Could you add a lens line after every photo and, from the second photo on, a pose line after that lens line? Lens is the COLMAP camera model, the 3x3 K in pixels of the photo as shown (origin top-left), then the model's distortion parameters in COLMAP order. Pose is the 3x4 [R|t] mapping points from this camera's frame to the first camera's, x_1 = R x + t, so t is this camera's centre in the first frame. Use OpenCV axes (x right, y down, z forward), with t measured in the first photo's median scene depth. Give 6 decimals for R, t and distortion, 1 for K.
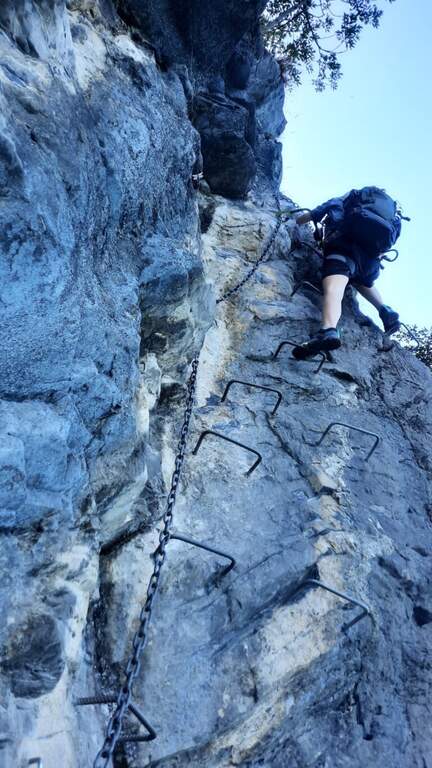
lens RADIAL K [[555.8, 0, 220.8], [0, 555.8, 383.3], [0, 0, 1]] dist [0.074750, -0.082806]
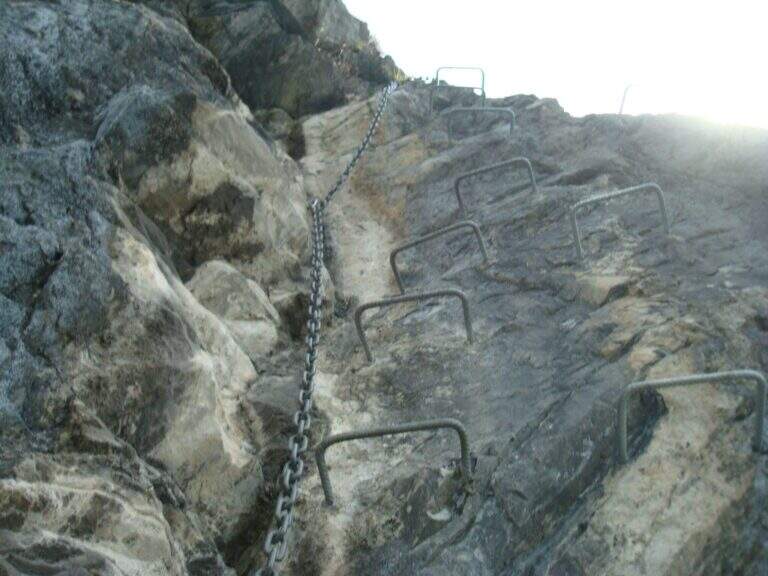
lens RADIAL K [[792.6, 0, 398.1], [0, 792.6, 283.8], [0, 0, 1]] dist [-0.079416, -0.089899]
pose [[0.803039, -0.587925, -0.097325, 0.115582], [0.540627, 0.787446, -0.296060, 0.360227], [0.250700, 0.185132, 0.950198, 0.238296]]
